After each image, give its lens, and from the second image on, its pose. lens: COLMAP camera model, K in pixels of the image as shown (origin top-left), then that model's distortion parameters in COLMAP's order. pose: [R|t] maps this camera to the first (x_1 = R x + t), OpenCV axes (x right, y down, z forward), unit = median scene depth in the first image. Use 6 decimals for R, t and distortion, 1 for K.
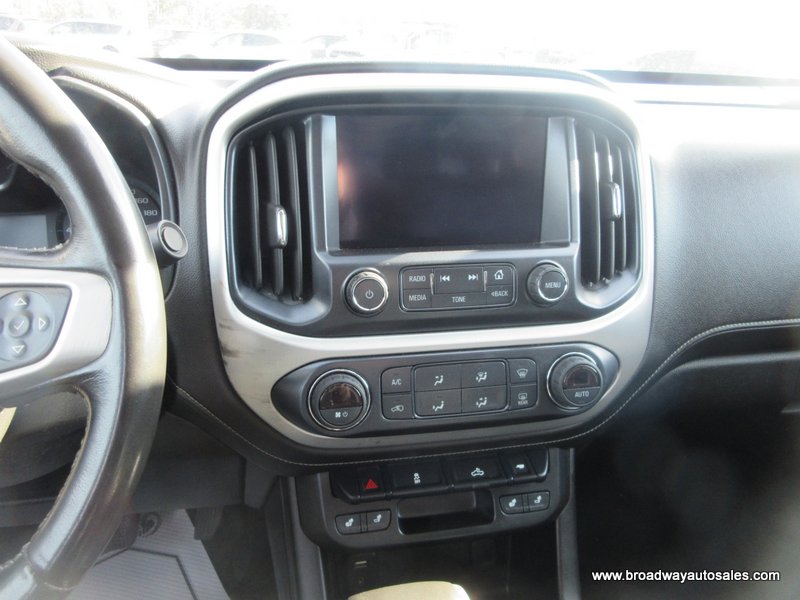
lens RADIAL K [[602.1, 0, 400.0], [0, 602.1, 300.0], [0, 0, 1]] dist [0.014071, -0.000908]
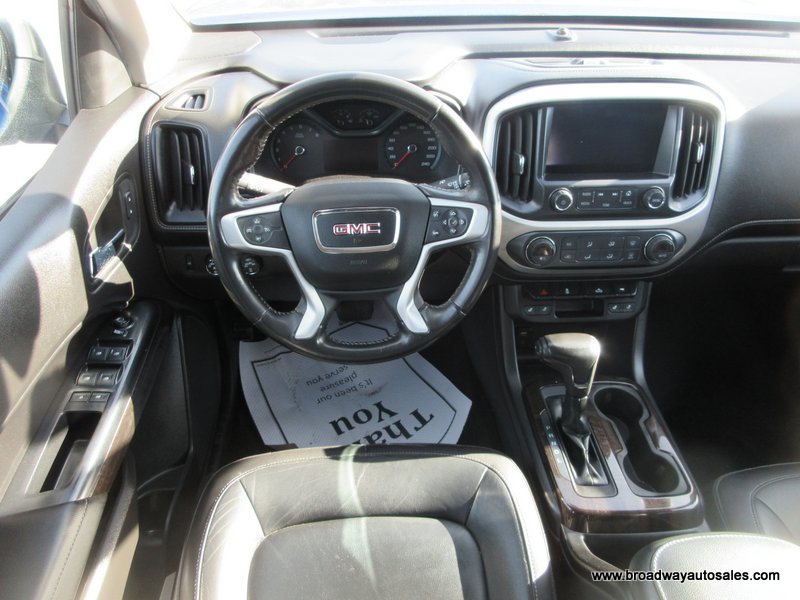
lens RADIAL K [[602.1, 0, 400.0], [0, 602.1, 300.0], [0, 0, 1]] dist [0.014071, -0.000908]
pose [[0.991678, 0.076111, -0.103839, -0.326710], [-0.043787, 0.957851, 0.283909, -0.223358], [0.121071, -0.276999, 0.953212, -1.006516]]
